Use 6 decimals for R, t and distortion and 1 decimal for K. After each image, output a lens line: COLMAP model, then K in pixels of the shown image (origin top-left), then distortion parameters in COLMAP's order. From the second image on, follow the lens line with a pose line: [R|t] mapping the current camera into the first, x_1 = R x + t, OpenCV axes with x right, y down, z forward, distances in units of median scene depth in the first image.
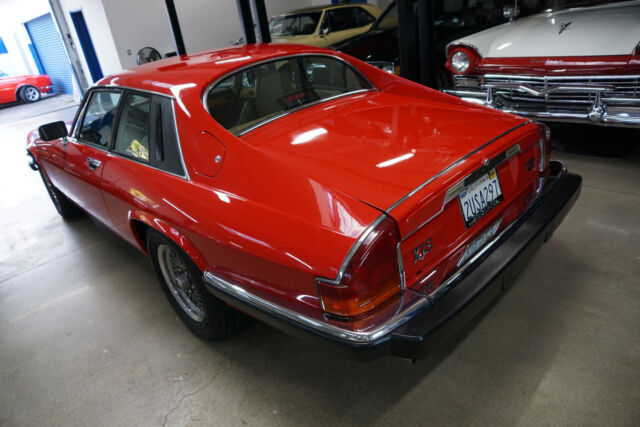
lens RADIAL K [[428.3, 0, 319.9], [0, 428.3, 222.6], [0, 0, 1]] dist [-0.117287, 0.063695]
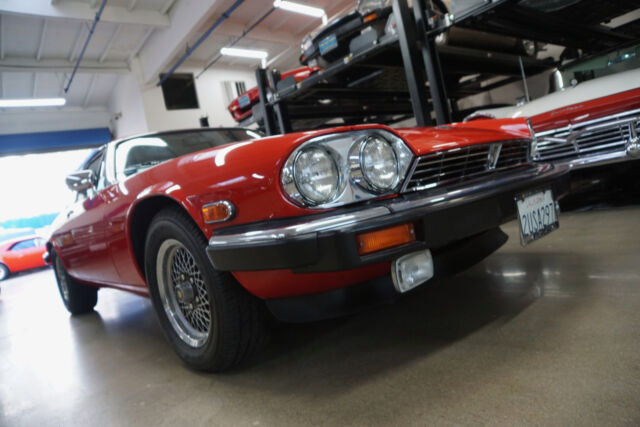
lens RADIAL K [[428.3, 0, 320.0], [0, 428.3, 225.0], [0, 0, 1]] dist [-0.117287, 0.063695]
pose [[0.994164, -0.059590, -0.089922, 0.041989], [0.020375, 0.922301, -0.385934, 0.235033], [0.105933, 0.381849, 0.918133, 0.150359]]
